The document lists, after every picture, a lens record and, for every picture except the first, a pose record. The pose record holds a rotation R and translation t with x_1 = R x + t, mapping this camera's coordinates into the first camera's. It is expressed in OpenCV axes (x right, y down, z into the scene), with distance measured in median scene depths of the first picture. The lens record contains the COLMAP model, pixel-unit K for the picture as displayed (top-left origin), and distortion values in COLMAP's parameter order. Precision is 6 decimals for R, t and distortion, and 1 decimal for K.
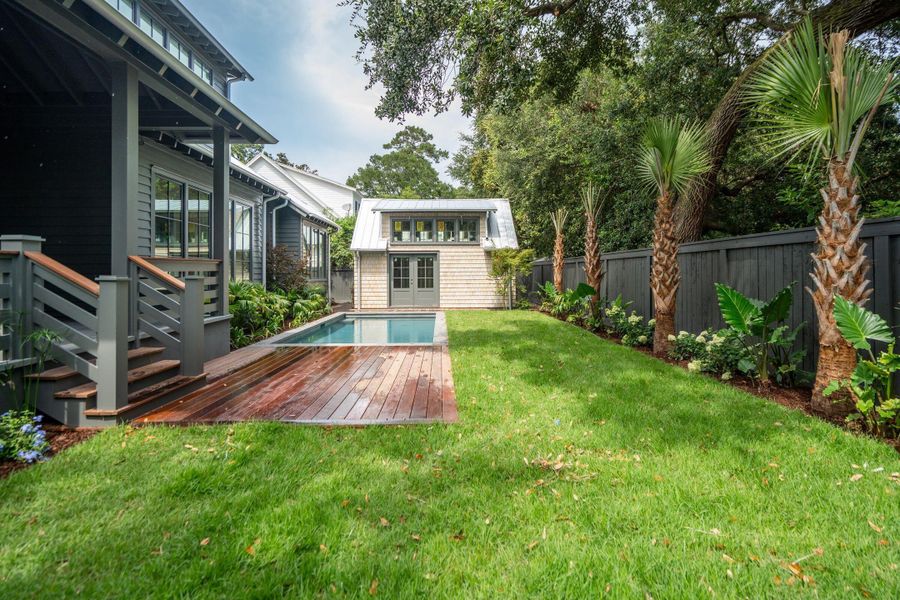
lens RADIAL K [[422.3, 0, 453.9], [0, 422.3, 268.4], [0, 0, 1]] dist [-0.000501, 0.001368]
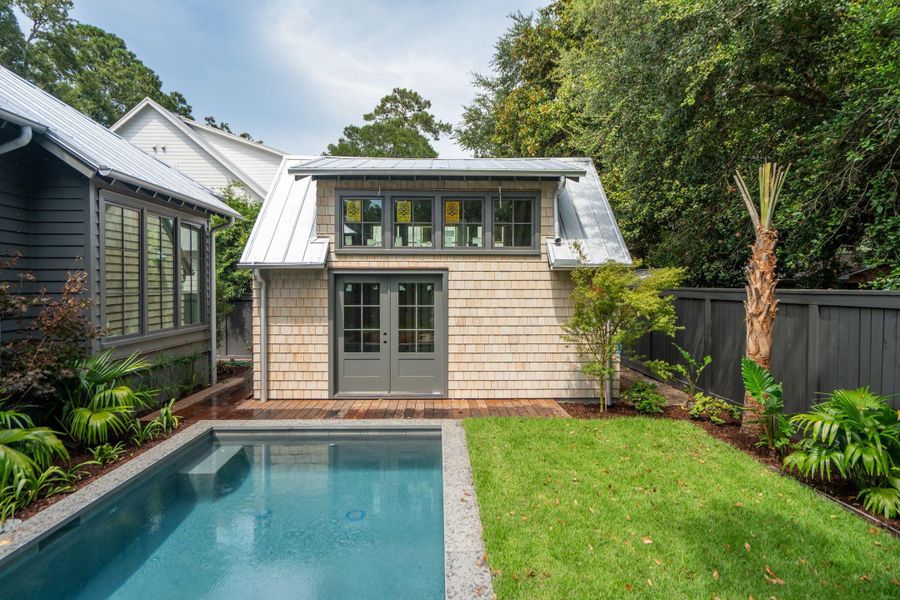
lens RADIAL K [[494.4, 0, 449.2], [0, 494.4, 295.1], [0, 0, 1]] dist [0.003408, 0.001465]
pose [[0.999929, 0.007267, -0.009397, -0.028331], [-0.006935, 0.999369, 0.034845, -0.032132], [0.009644, -0.034778, 0.999349, 0.489637]]
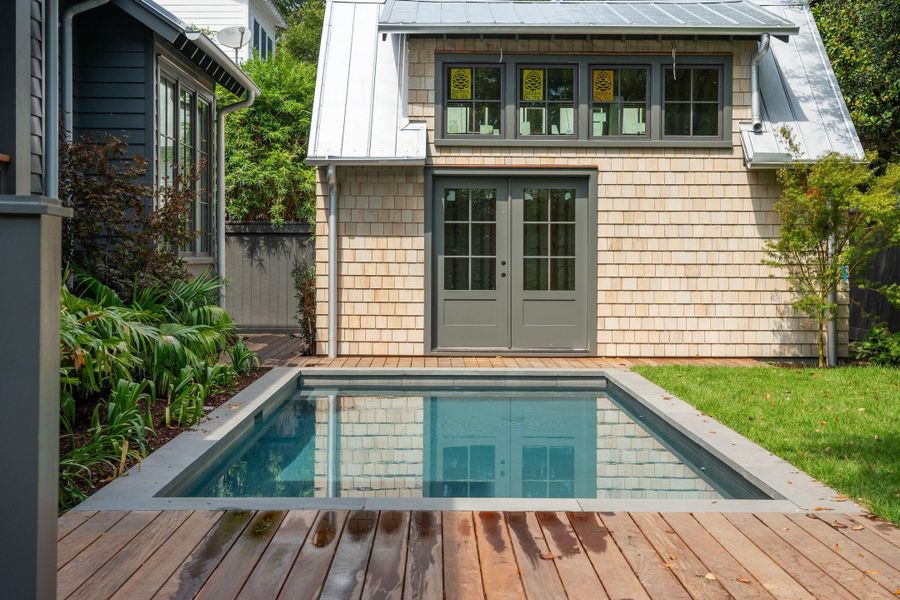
lens RADIAL K [[1206.9, 0, 463.3], [0, 1206.9, 265.6], [0, 0, 1]] dist [0.080545, -0.029170]
pose [[0.999909, 0.009941, -0.009100, -0.122213], [-0.009739, 0.999710, 0.022004, 0.010433], [0.009316, -0.021913, 0.999716, 0.133878]]
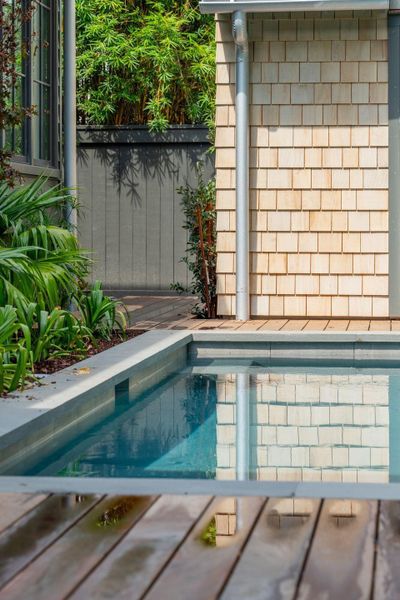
lens RADIAL K [[1802.2, 0, 200.0], [0, 1802.2, 300.0], [0, 0, 1]] dist [-0.160105, -0.866351]
pose [[0.989896, 0.010119, -0.141436, -0.127481], [-0.001525, 0.998153, 0.060738, 0.037824], [0.141789, -0.059909, 0.988082, 0.192912]]
